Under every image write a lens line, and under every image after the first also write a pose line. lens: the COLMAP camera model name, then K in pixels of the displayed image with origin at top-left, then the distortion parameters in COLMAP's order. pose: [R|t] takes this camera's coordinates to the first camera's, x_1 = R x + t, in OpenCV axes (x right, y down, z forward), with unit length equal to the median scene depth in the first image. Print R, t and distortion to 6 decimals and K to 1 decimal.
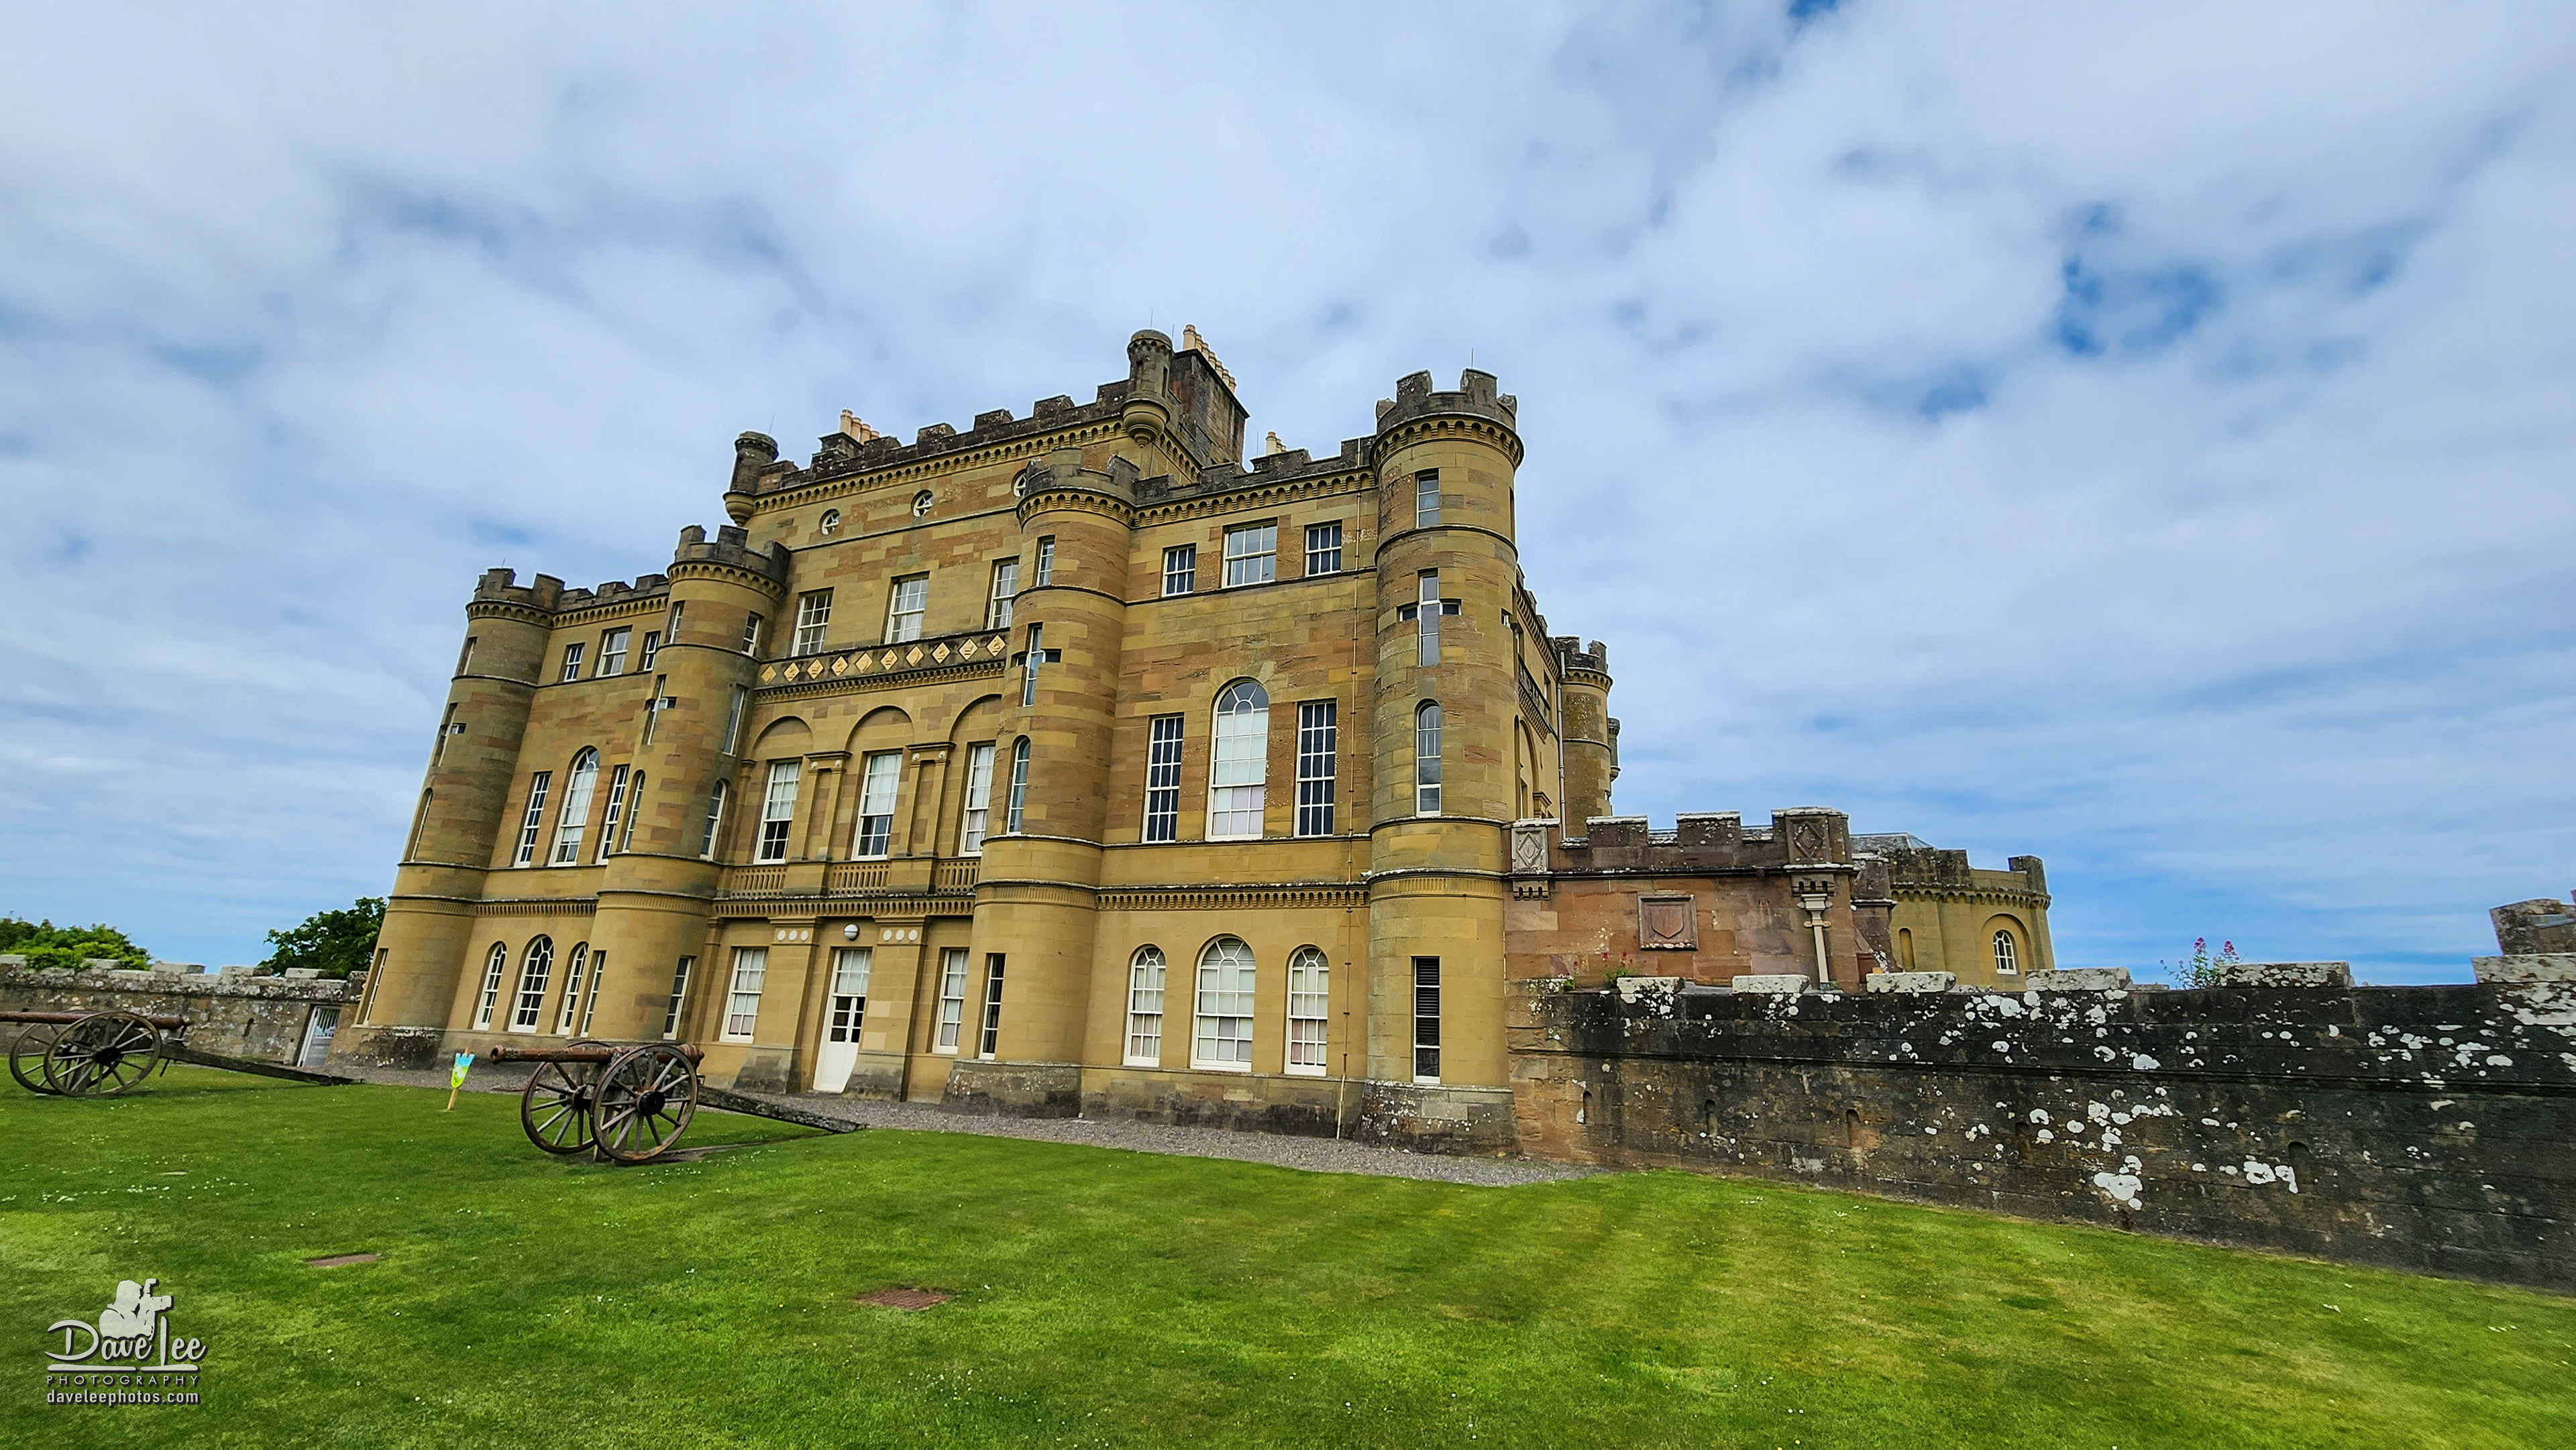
lens RADIAL K [[1038.0, 0, 1285.1], [0, 1038.0, 710.3], [0, 0, 1]] dist [-0.007314, -0.000853]
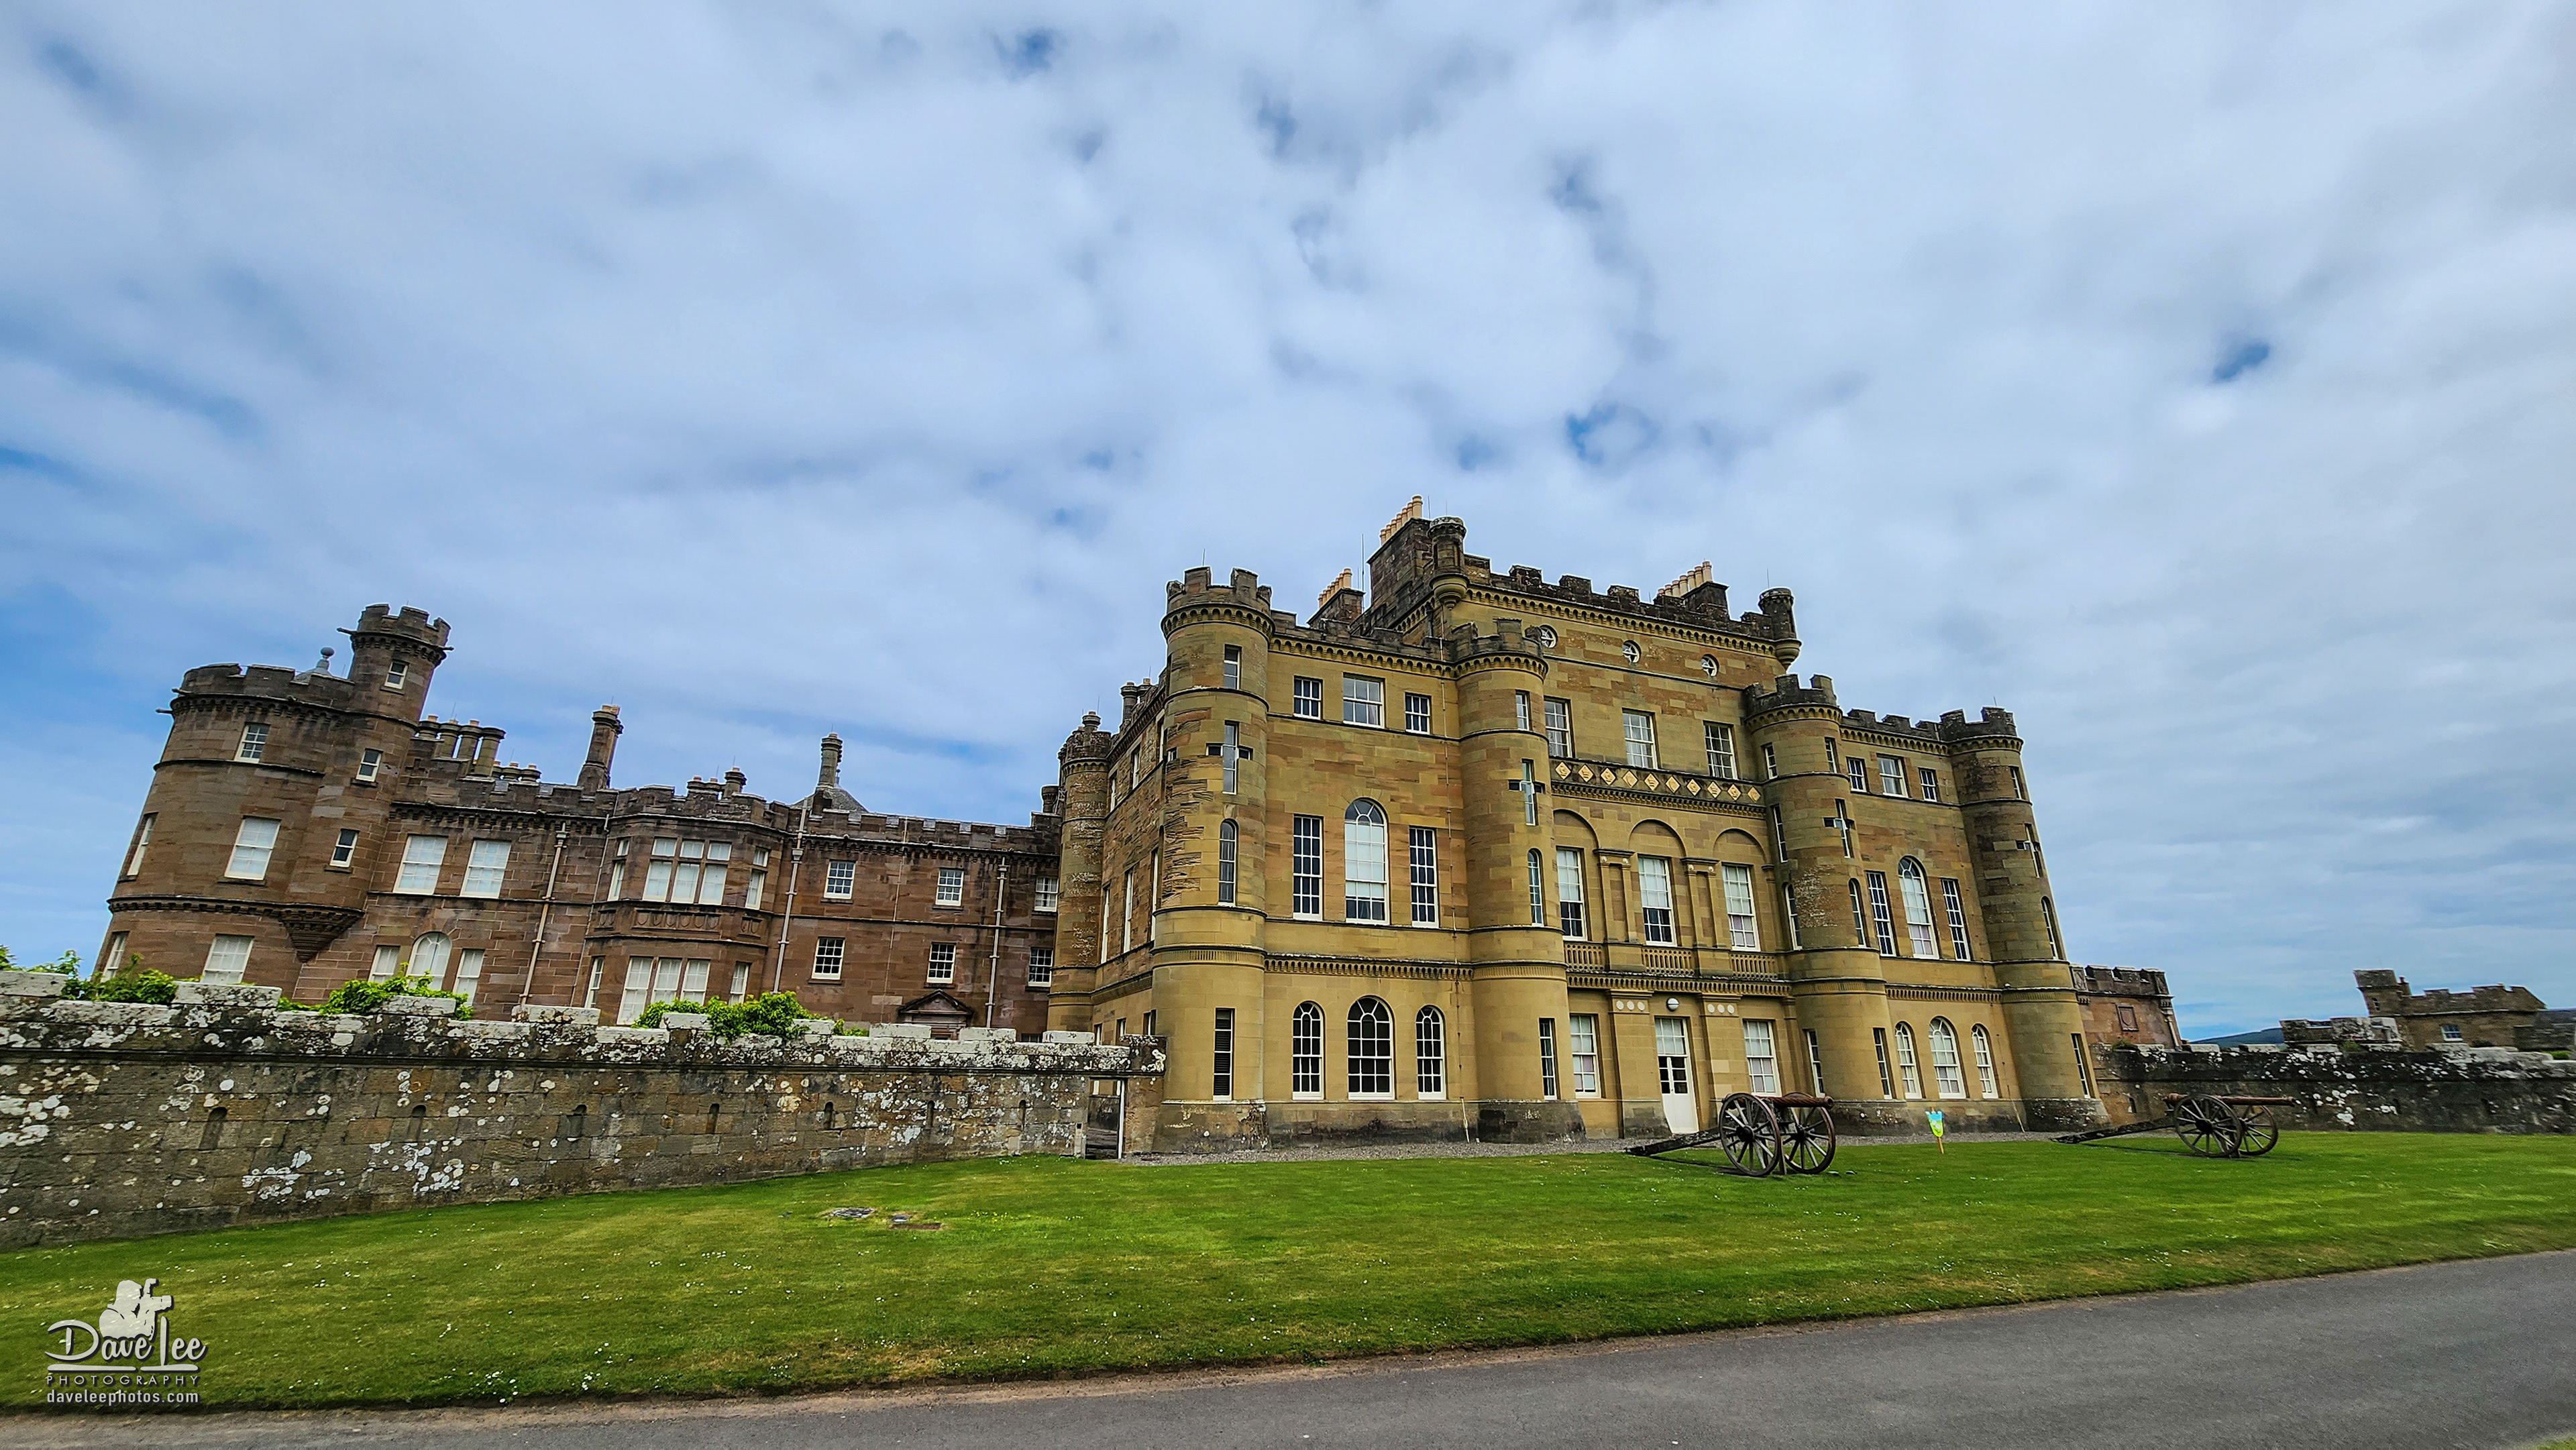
lens RADIAL K [[1038.0, 0, 1285.1], [0, 1038.0, 710.3], [0, 0, 1]] dist [-0.007314, -0.000853]
pose [[0.725410, 0.200749, 0.658392, -1.591147], [-0.188084, 0.977933, -0.090951, 0.065273], [-0.662121, -0.057856, 0.747160, 0.378083]]
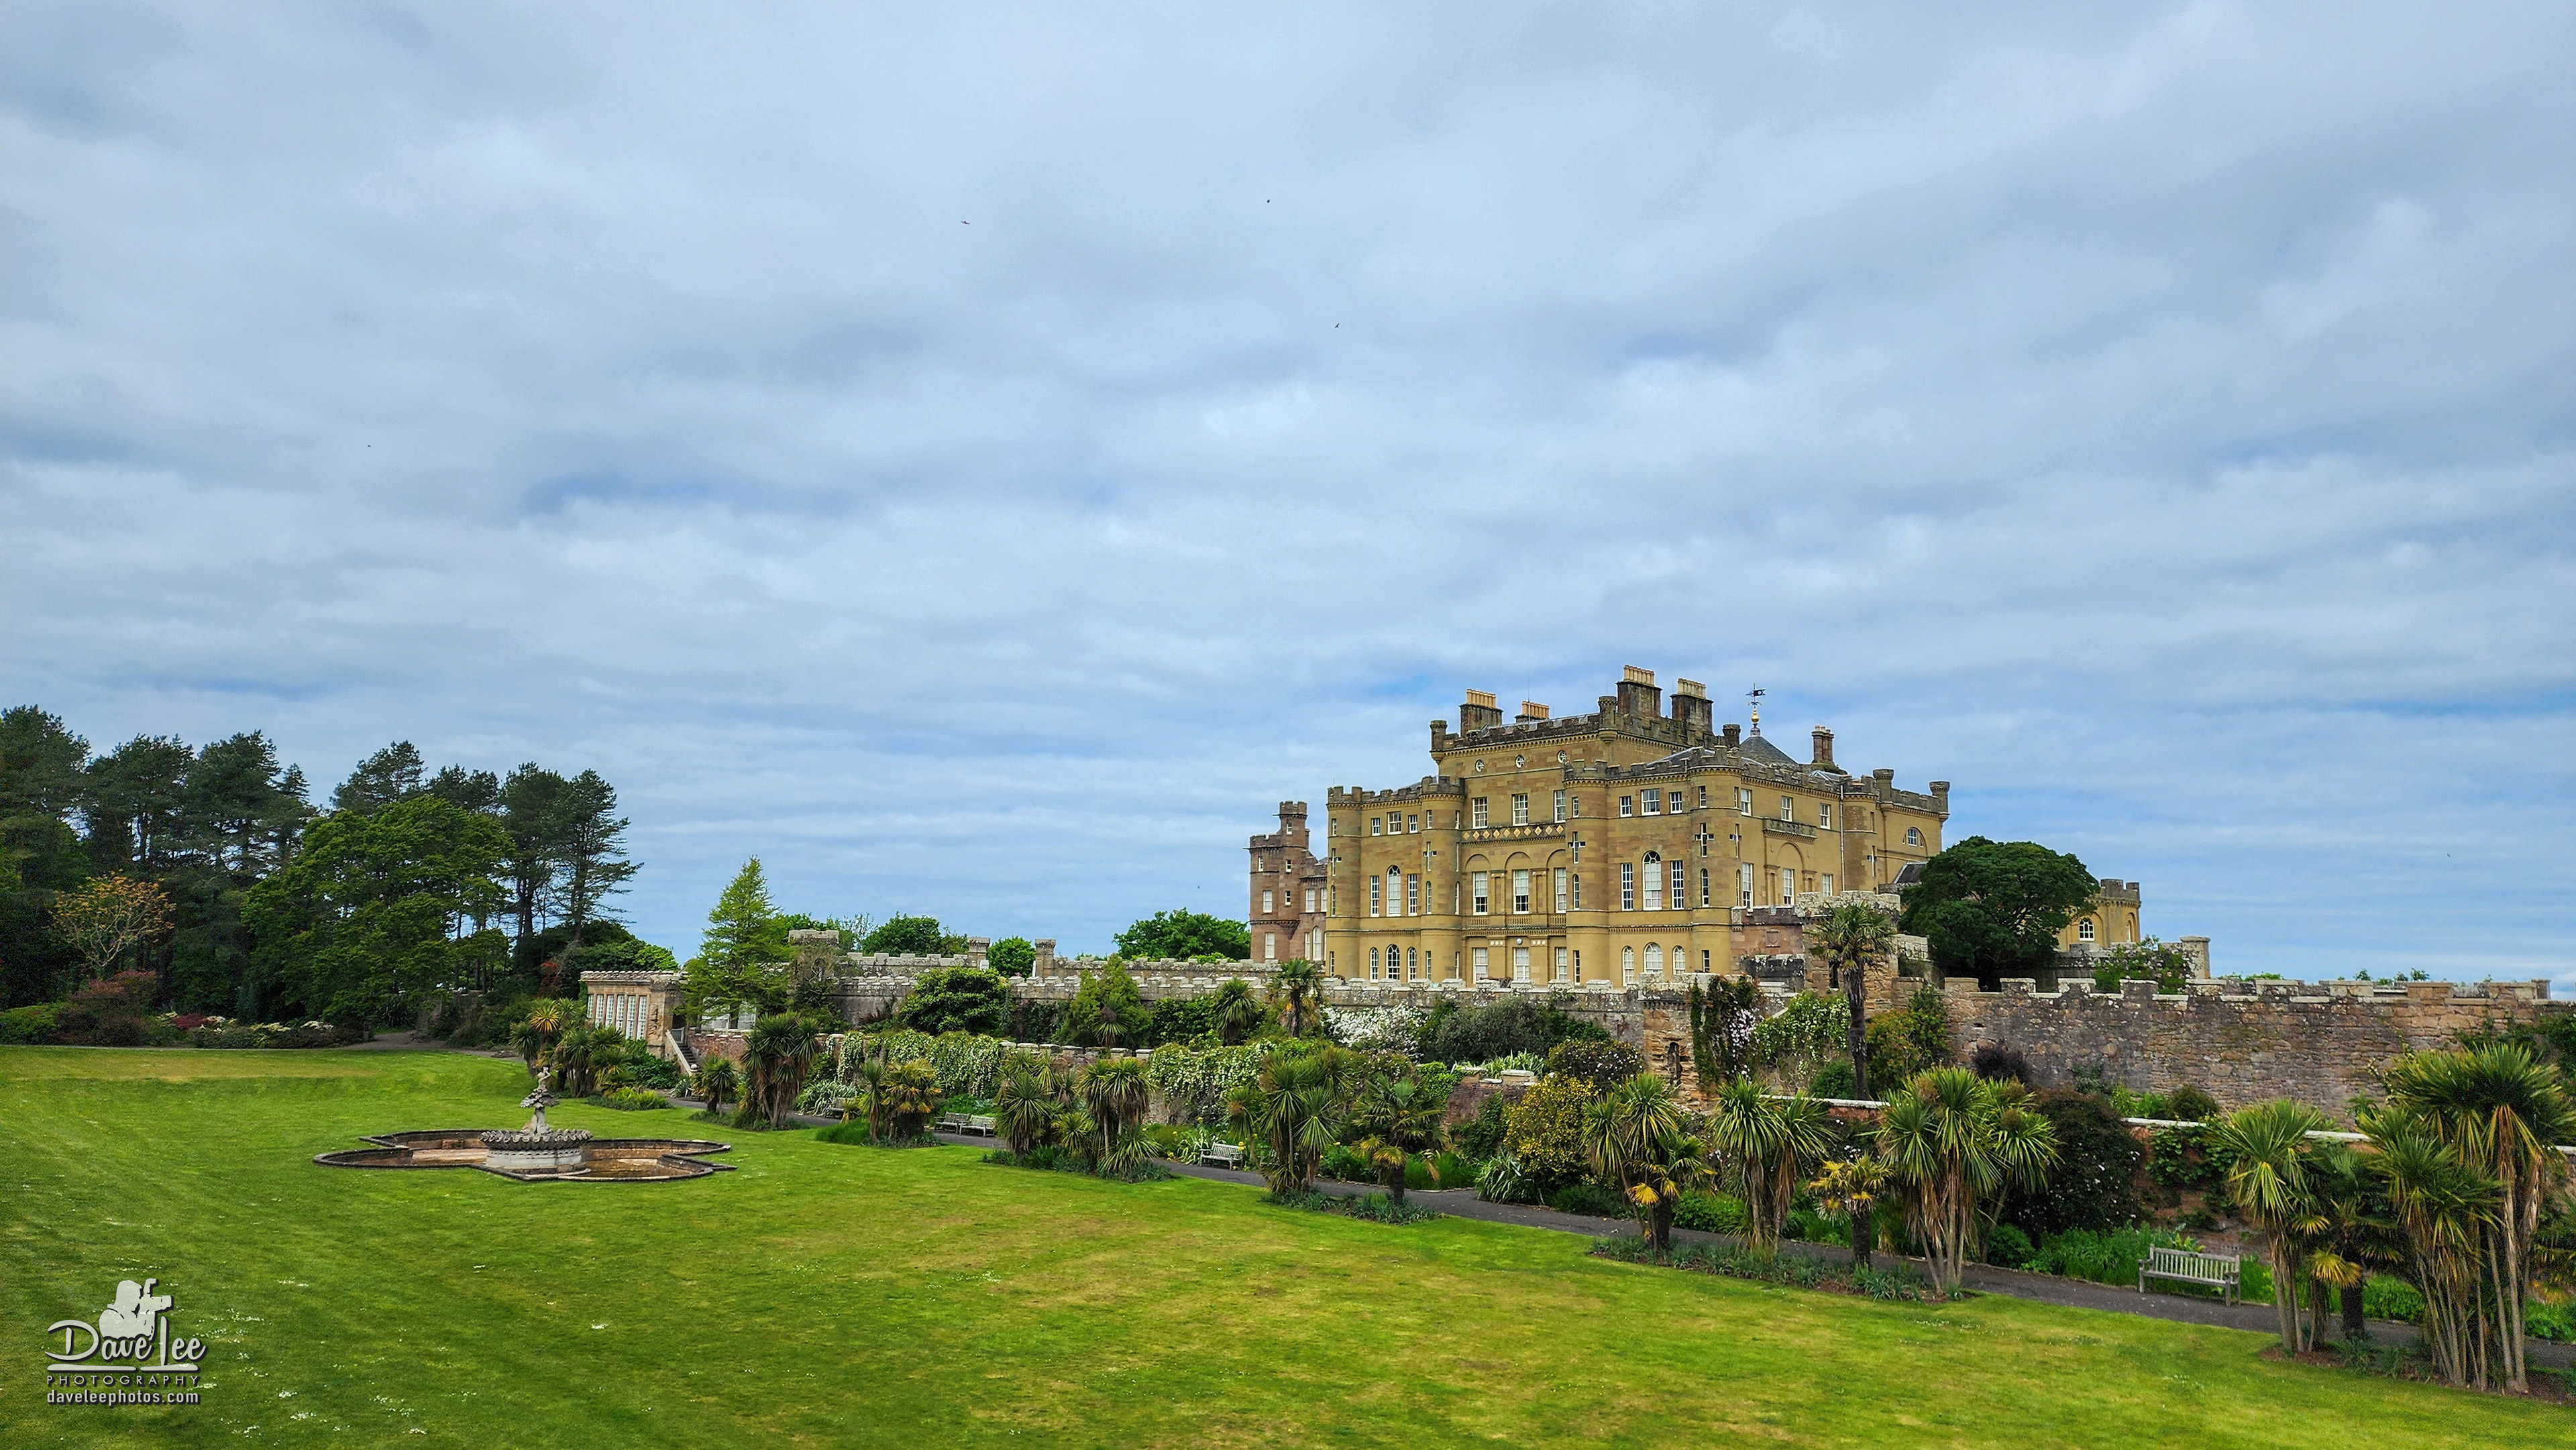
lens RADIAL K [[1567.5, 0, 1277.1], [0, 1567.5, 711.0], [0, 0, 1]] dist [0.035684, -0.001149]
pose [[0.908917, -0.088992, -0.407370, 0.676432], [0.134637, 0.987266, 0.084725, -0.757818], [0.394643, -0.131855, 0.909325, -2.699986]]
